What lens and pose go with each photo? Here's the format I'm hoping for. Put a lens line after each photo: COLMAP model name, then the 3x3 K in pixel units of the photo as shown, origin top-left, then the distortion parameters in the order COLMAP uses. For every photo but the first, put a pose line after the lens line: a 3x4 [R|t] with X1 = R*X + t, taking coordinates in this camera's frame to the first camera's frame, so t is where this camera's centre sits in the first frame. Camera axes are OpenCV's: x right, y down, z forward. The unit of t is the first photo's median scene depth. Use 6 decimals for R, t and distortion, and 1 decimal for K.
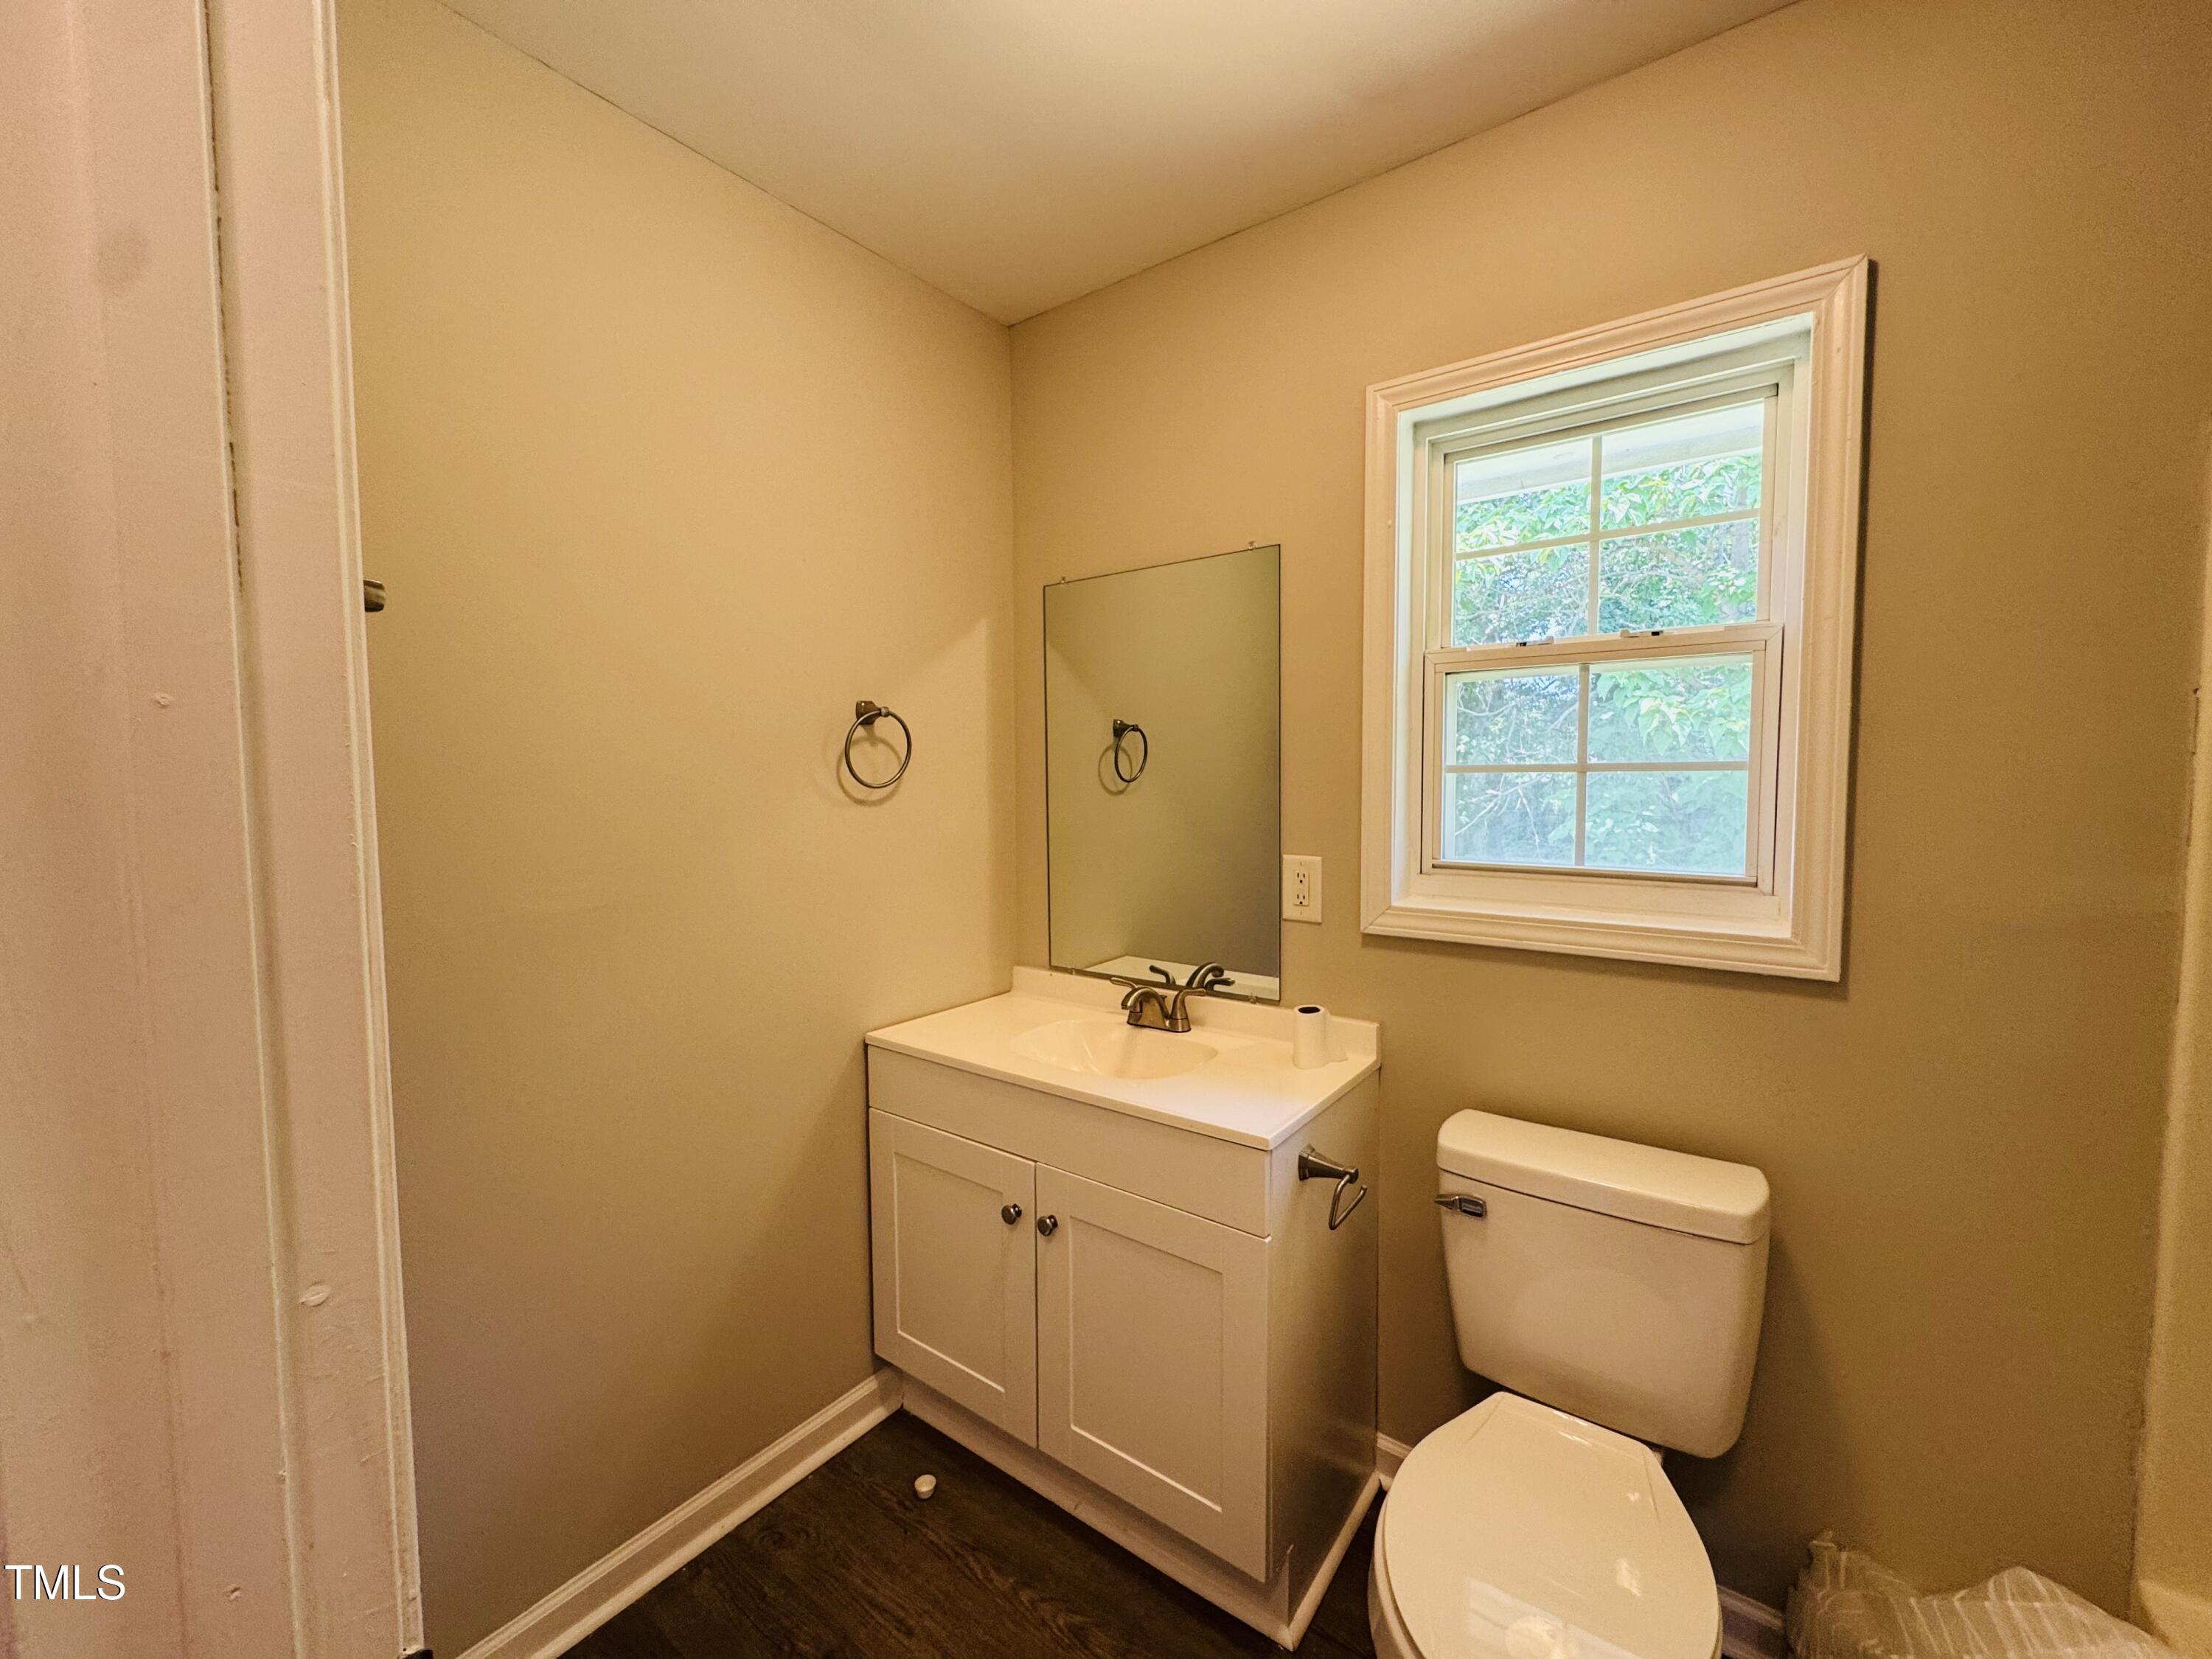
lens RADIAL K [[885.7, 0, 1112.5], [0, 885.7, 823.7], [0, 0, 1]] dist [-0.003552, 0.000603]
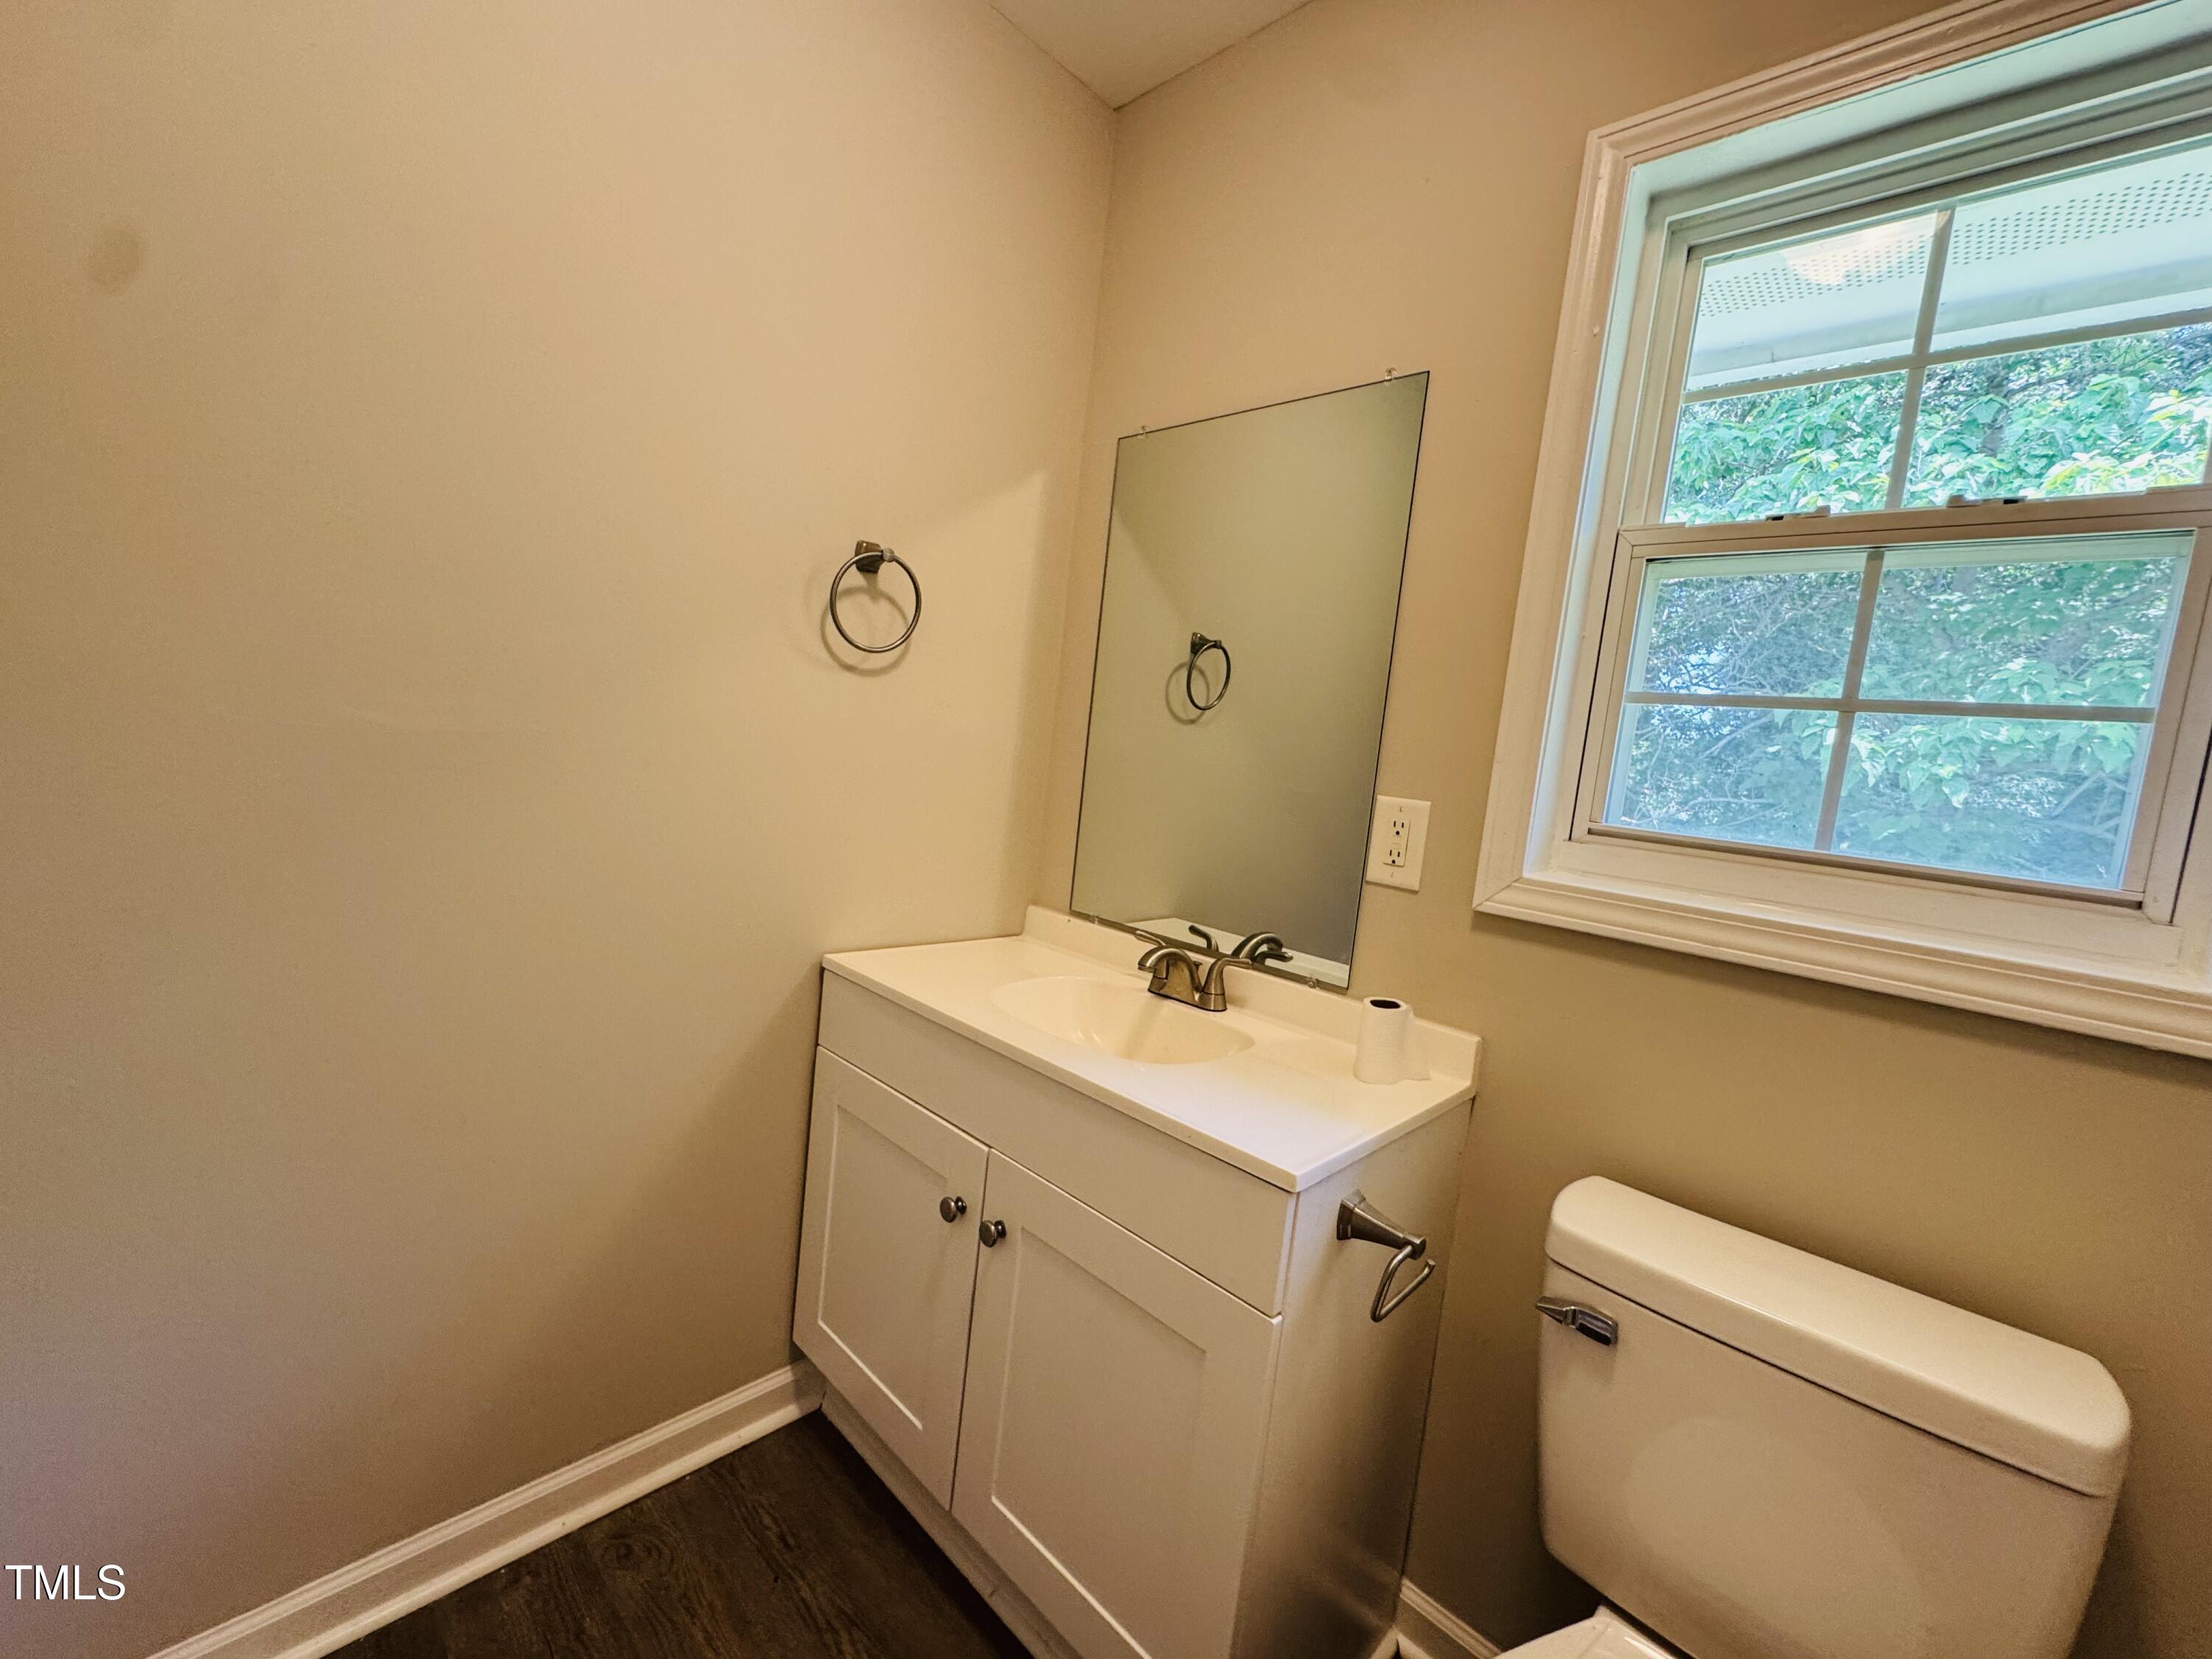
lens RADIAL K [[885.7, 0, 1114.7], [0, 885.7, 826.0], [0, 0, 1]] dist [-0.003552, 0.000603]
pose [[0.986014, 0.126899, -0.108042, 0.064876], [-0.124498, 0.991804, 0.028713, 0.074161], [0.110801, -0.014860, 0.993732, 0.262246]]
